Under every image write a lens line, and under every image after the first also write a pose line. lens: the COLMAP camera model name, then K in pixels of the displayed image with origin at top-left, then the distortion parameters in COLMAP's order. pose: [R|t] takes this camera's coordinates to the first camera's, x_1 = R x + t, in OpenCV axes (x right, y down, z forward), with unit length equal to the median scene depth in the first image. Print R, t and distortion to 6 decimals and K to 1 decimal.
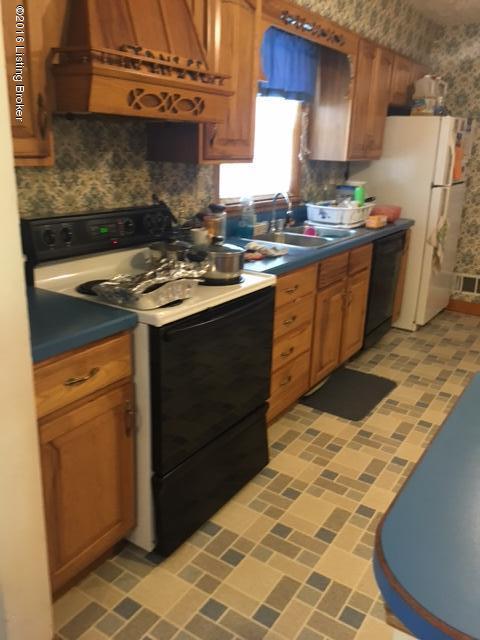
lens RADIAL K [[552.1, 0, 240.0], [0, 552.1, 320.0], [0, 0, 1]] dist [0.060865, -0.060616]
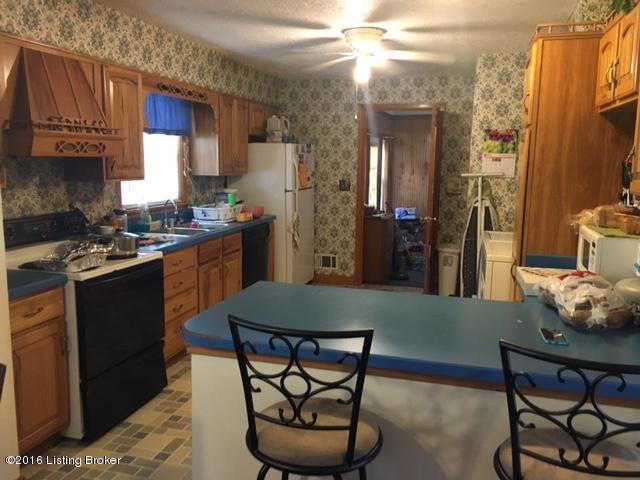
lens RADIAL K [[552.1, 0, 320.0], [0, 552.1, 240.0], [0, 0, 1]] dist [0.060865, -0.060616]
pose [[0.956836, -0.061985, 0.283941, 0.044895], [0.104566, 0.984988, -0.137347, 0.129708], [-0.271165, 0.161110, 0.948954, -0.519551]]
